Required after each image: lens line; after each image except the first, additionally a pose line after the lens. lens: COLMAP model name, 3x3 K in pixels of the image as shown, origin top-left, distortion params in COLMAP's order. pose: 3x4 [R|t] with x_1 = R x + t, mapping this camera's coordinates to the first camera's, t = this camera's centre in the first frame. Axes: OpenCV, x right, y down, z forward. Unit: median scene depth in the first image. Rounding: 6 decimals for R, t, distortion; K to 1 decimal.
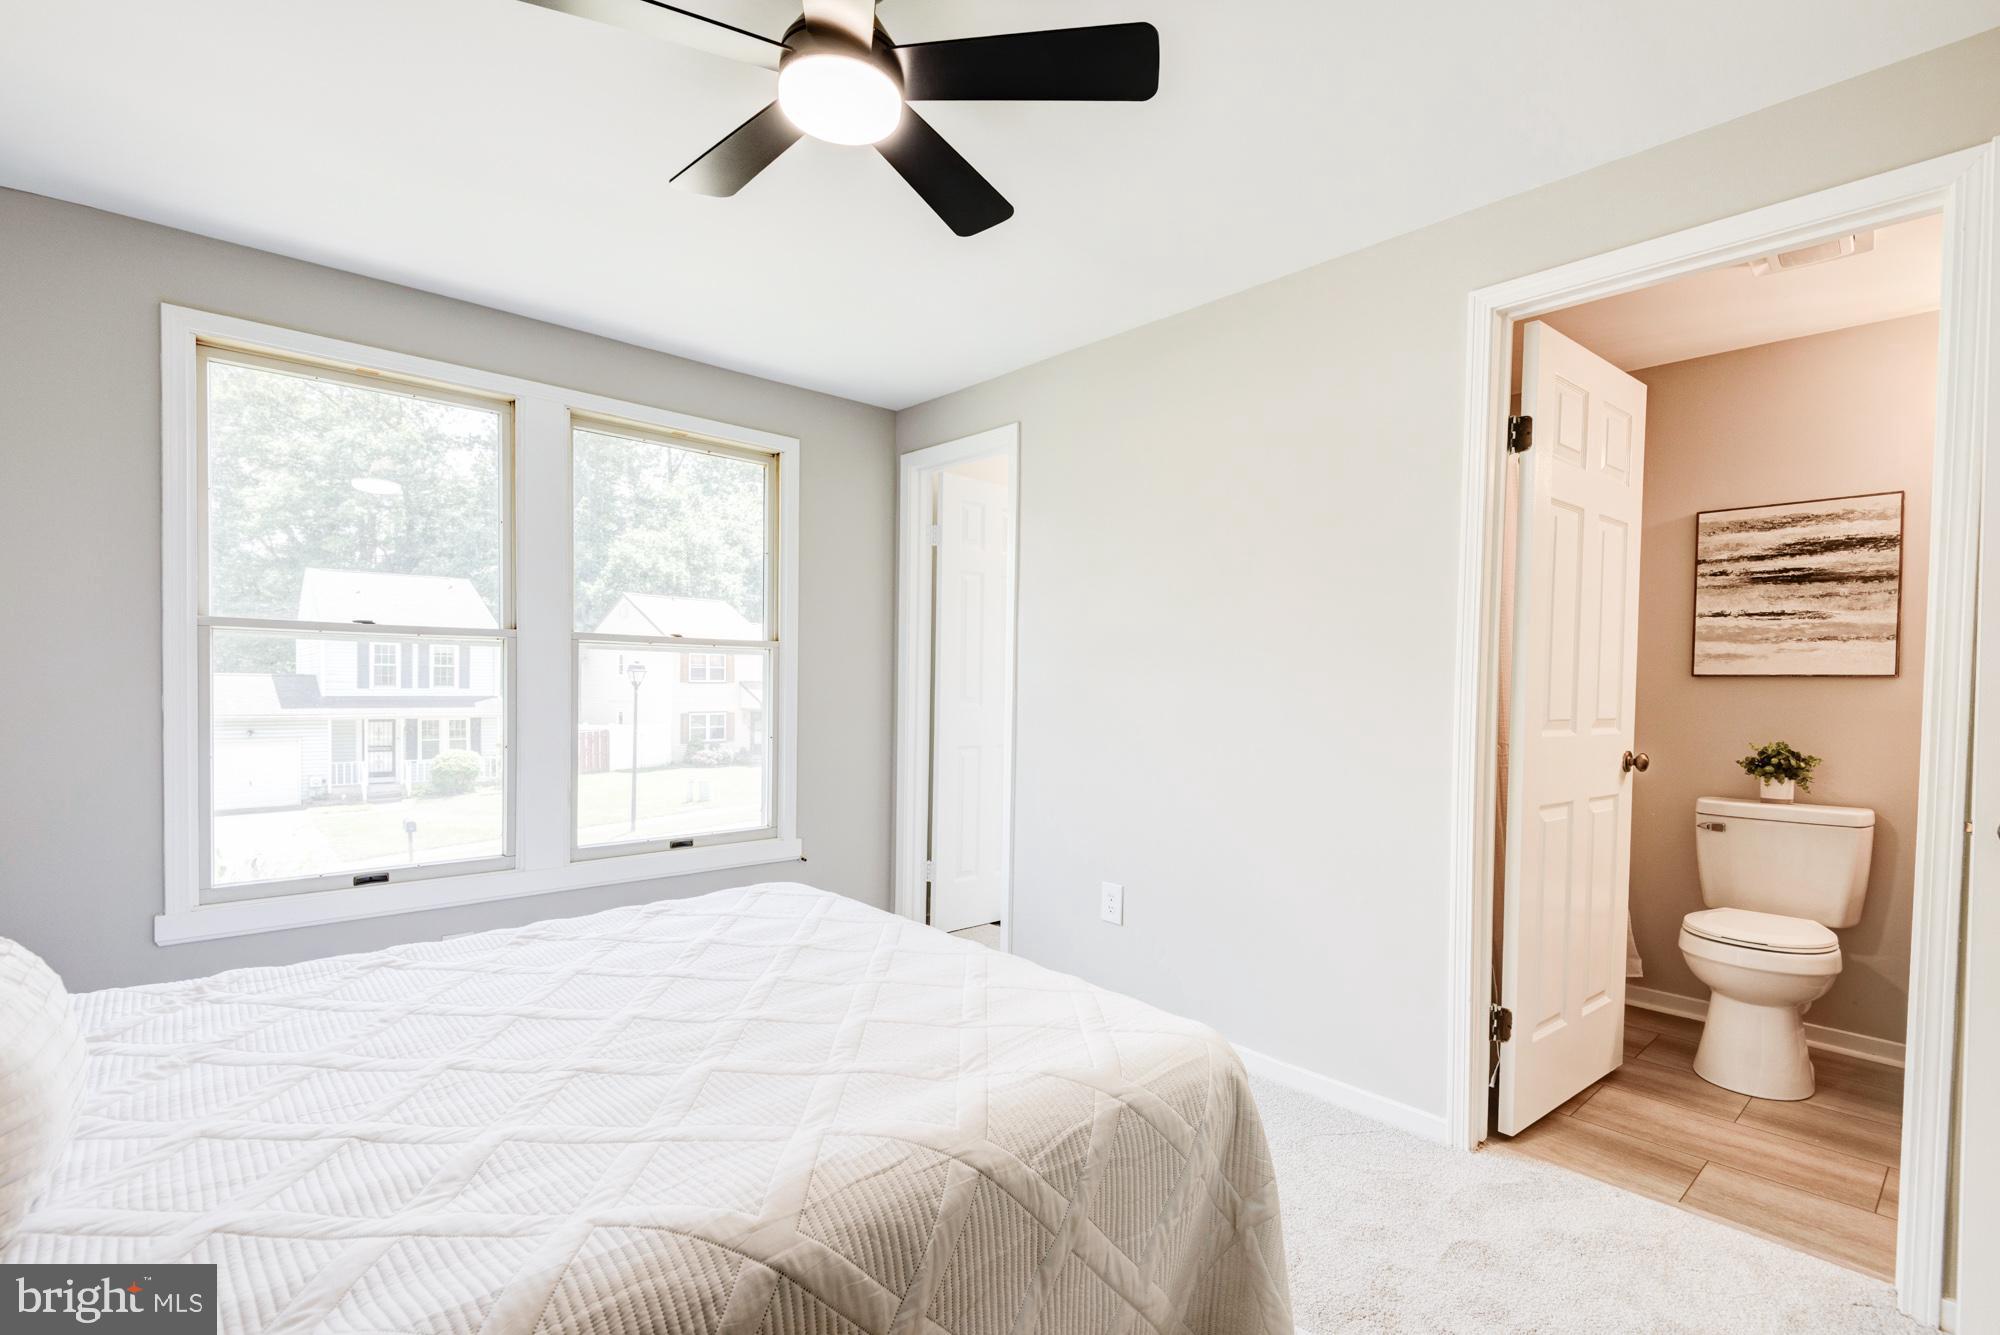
lens RADIAL K [[931.0, 0, 993.0], [0, 931.0, 700.0], [0, 0, 1]] dist [0.033410, -0.016316]
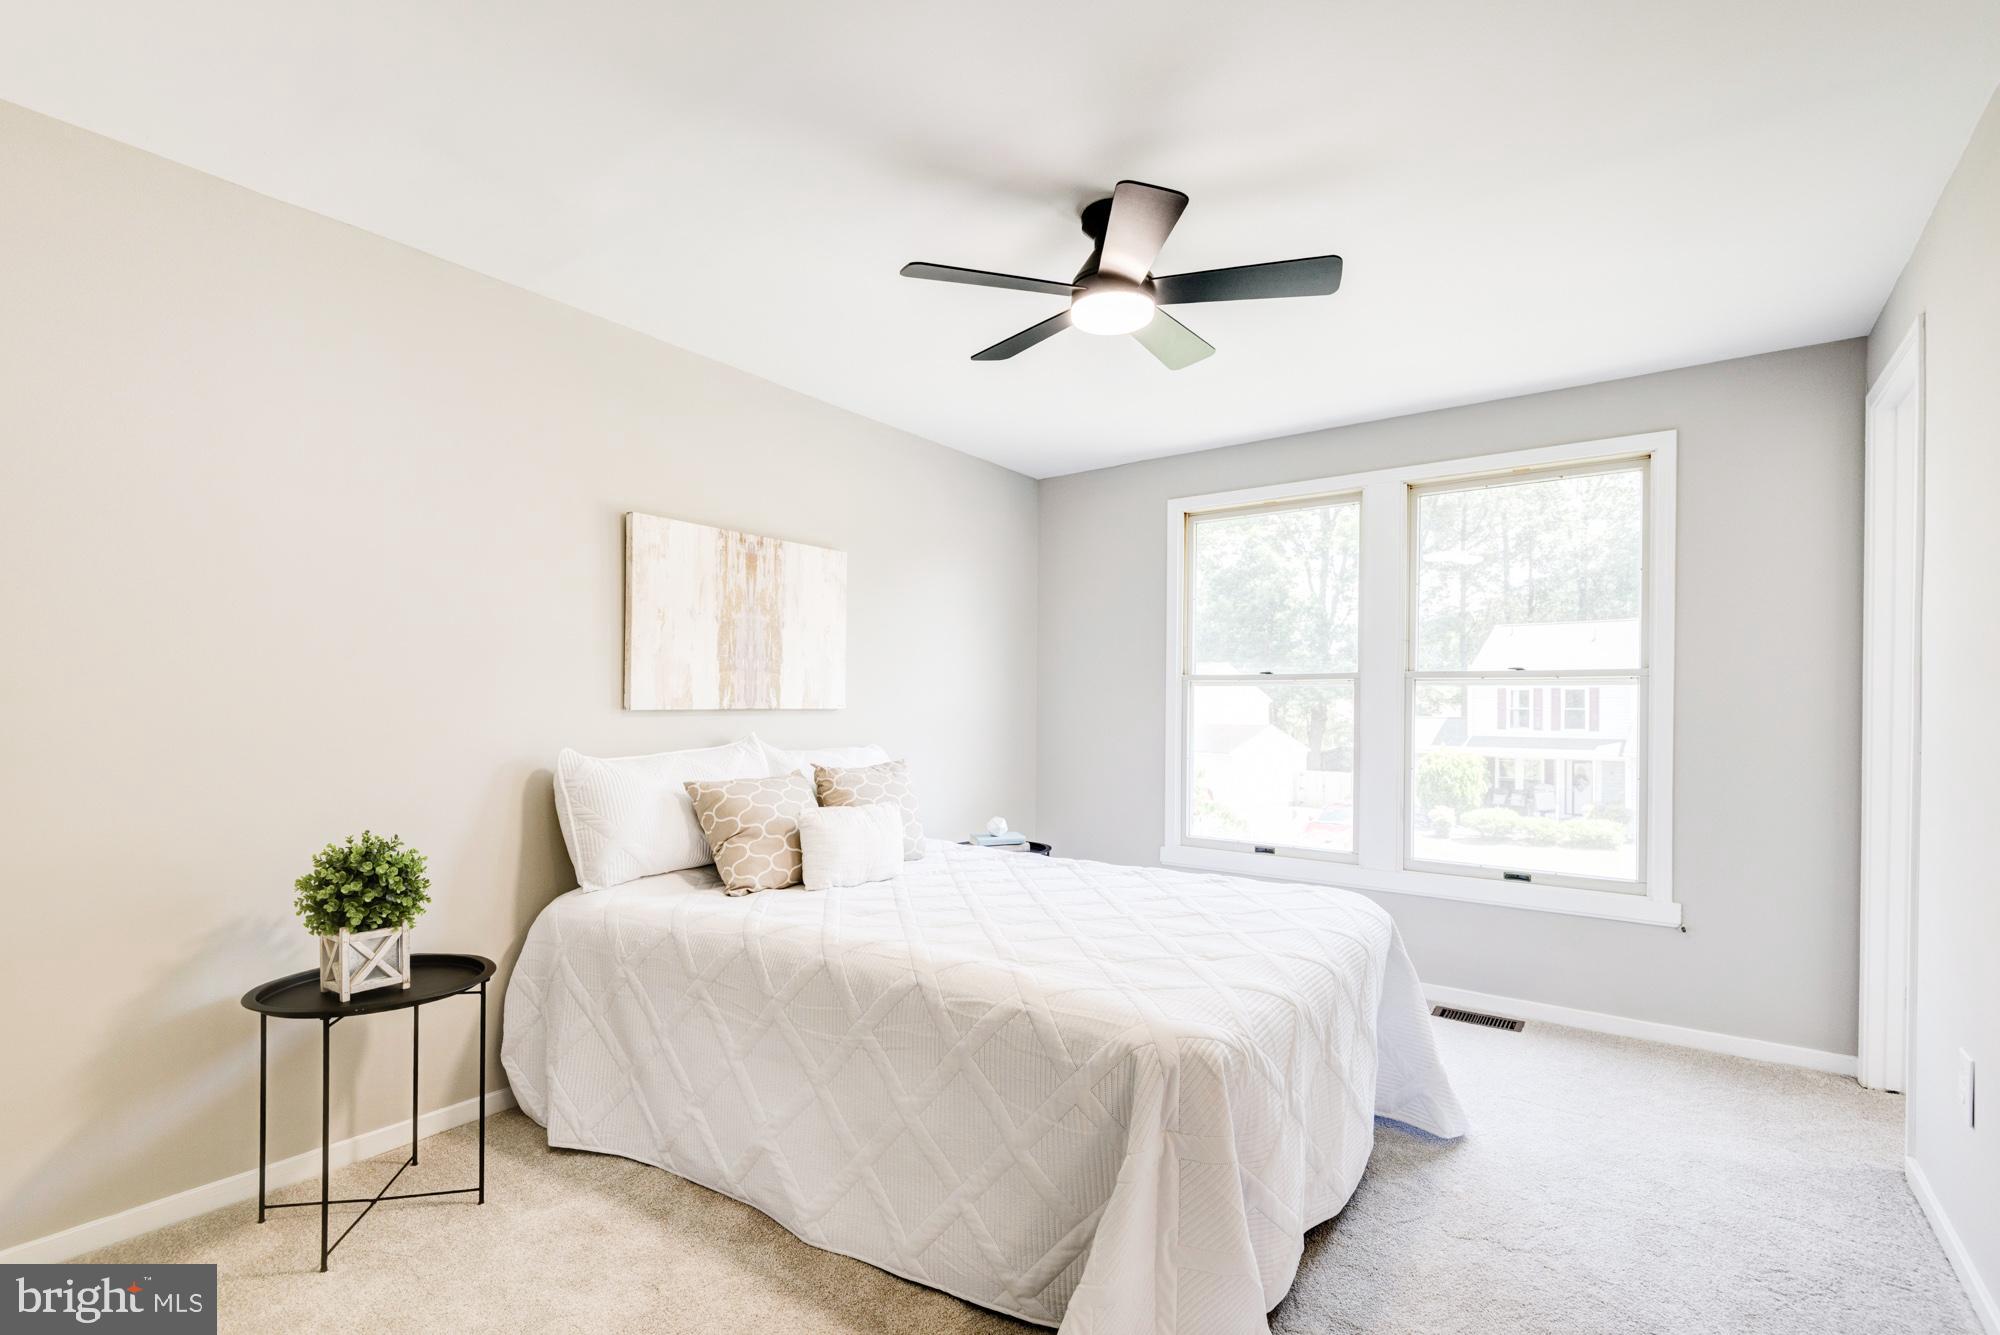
lens RADIAL K [[912.7, 0, 998.3], [0, 912.7, 703.4], [0, 0, 1]] dist [0.031371, -0.025789]
pose [[0.195045, -0.021613, -0.980556, 0.528303], [-0.034851, 0.998973, -0.028951, 0.016805], [0.980175, 0.039820, 0.194091, 0.265303]]
